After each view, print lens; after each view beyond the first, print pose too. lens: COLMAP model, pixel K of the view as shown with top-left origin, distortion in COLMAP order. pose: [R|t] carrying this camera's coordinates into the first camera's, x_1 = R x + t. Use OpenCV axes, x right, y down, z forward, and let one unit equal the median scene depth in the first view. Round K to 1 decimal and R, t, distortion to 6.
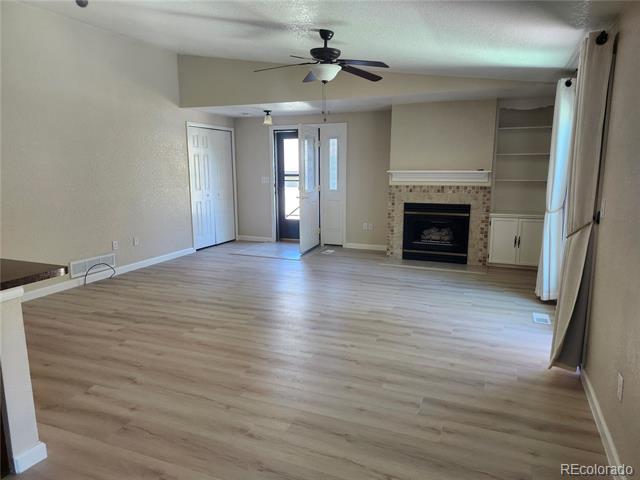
lens RADIAL K [[443.5, 0, 320.0], [0, 443.5, 240.0], [0, 0, 1]] dist [0.042400, -0.001144]
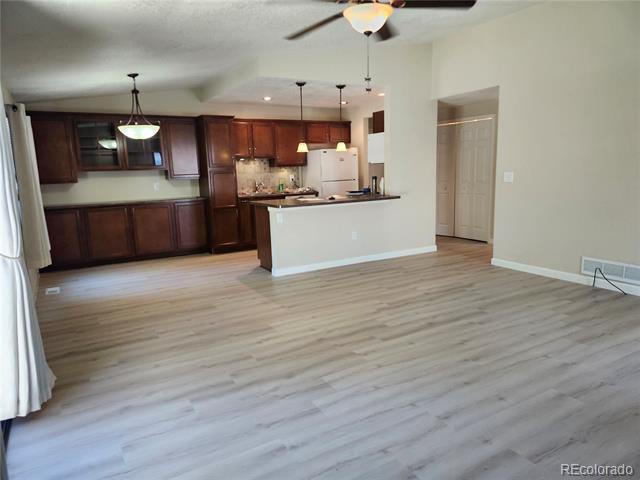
lens RADIAL K [[443.5, 0, 320.0], [0, 443.5, 240.0], [0, 0, 1]] dist [0.042400, -0.001144]
pose [[-0.608740, 0.153681, -0.778343, 0.642315], [-0.101068, 0.958045, 0.268207, -0.230915], [0.786906, 0.241934, -0.567668, 1.421943]]
